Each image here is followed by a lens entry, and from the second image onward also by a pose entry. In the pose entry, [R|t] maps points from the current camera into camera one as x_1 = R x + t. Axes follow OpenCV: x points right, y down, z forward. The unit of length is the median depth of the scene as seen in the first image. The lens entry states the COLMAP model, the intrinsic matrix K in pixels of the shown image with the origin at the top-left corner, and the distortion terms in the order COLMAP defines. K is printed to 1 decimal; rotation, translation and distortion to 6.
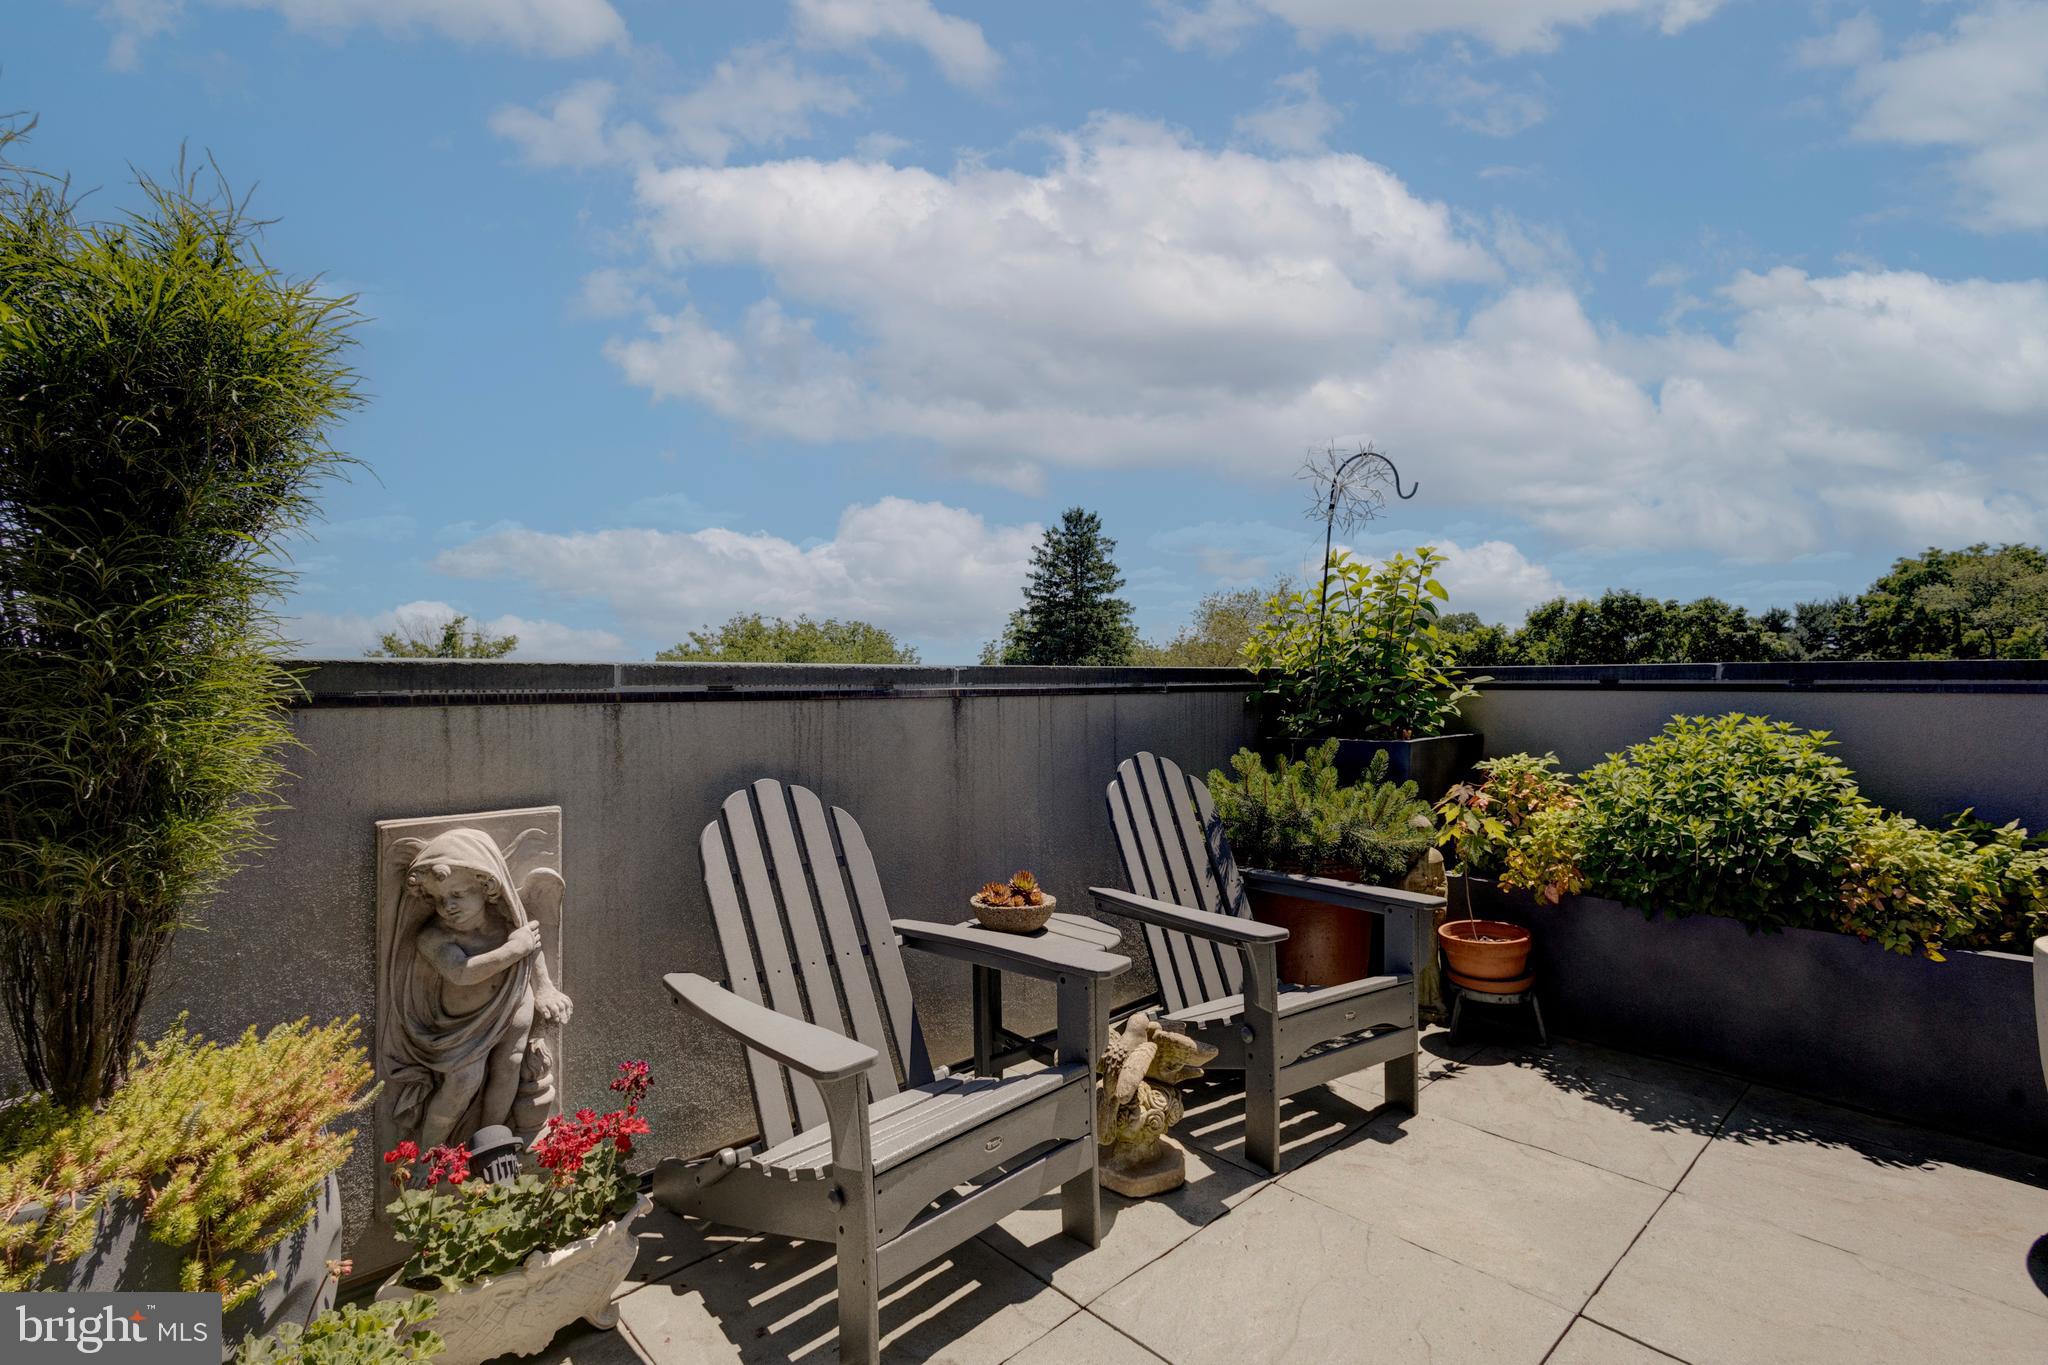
lens RADIAL K [[954.1, 0, 1023.7], [0, 954.1, 680.7], [0, 0, 1]] dist [0.009652, -0.001582]
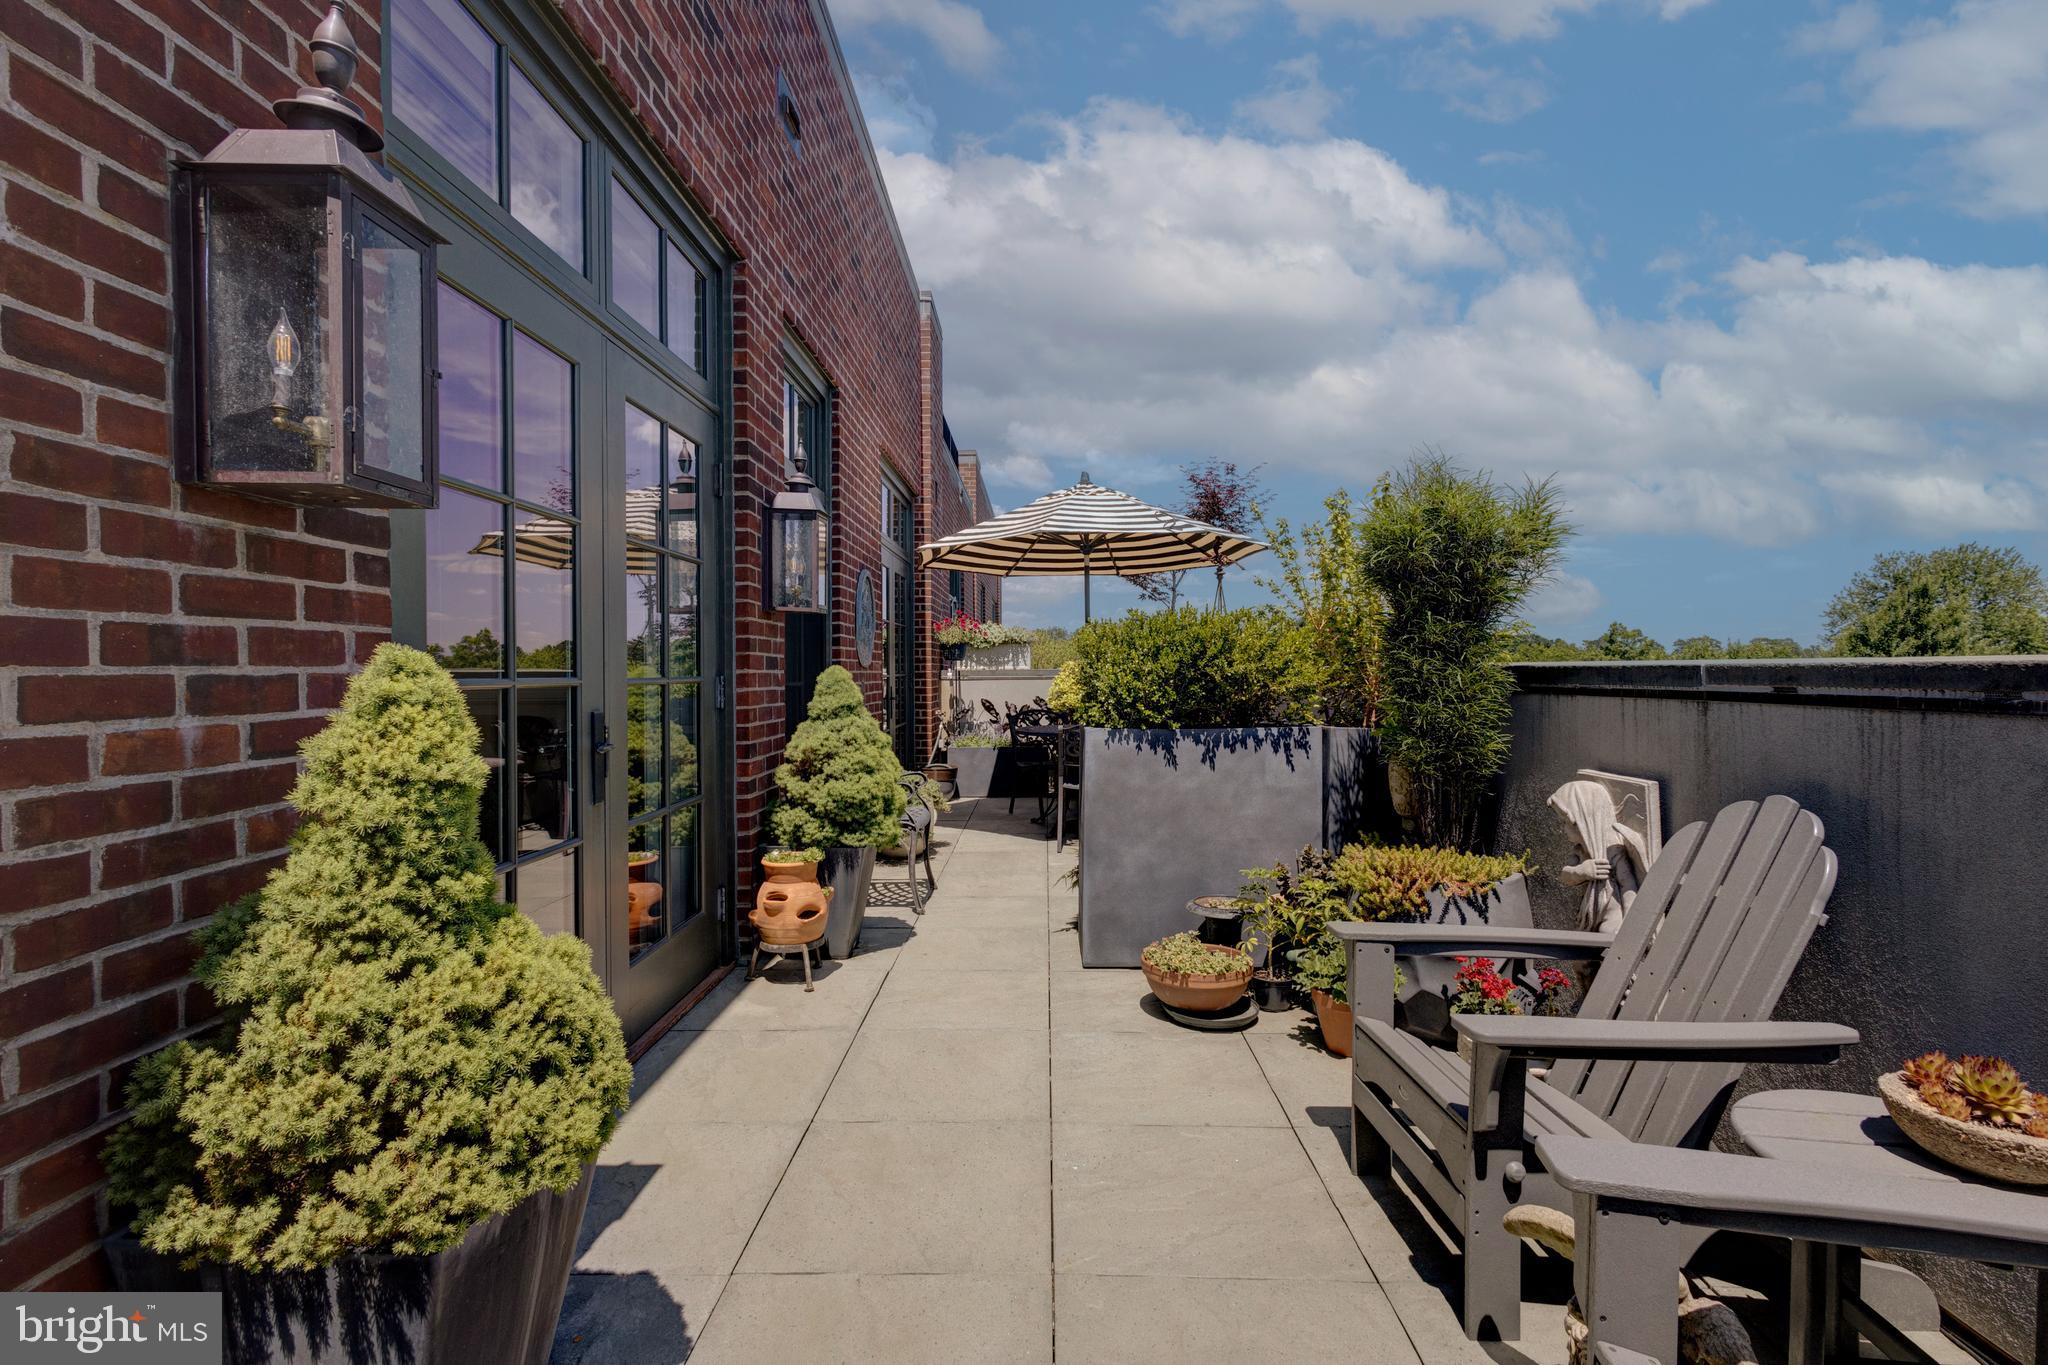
lens RADIAL K [[954.1, 0, 1024.5], [0, 954.1, 683.8], [0, 0, 1]] dist [0.009652, -0.001582]
pose [[-0.699127, 0.008812, -0.714943, 0.834170], [-0.003194, 0.999876, 0.015447, -0.009558], [0.714990, 0.013083, -0.699012, 1.125147]]
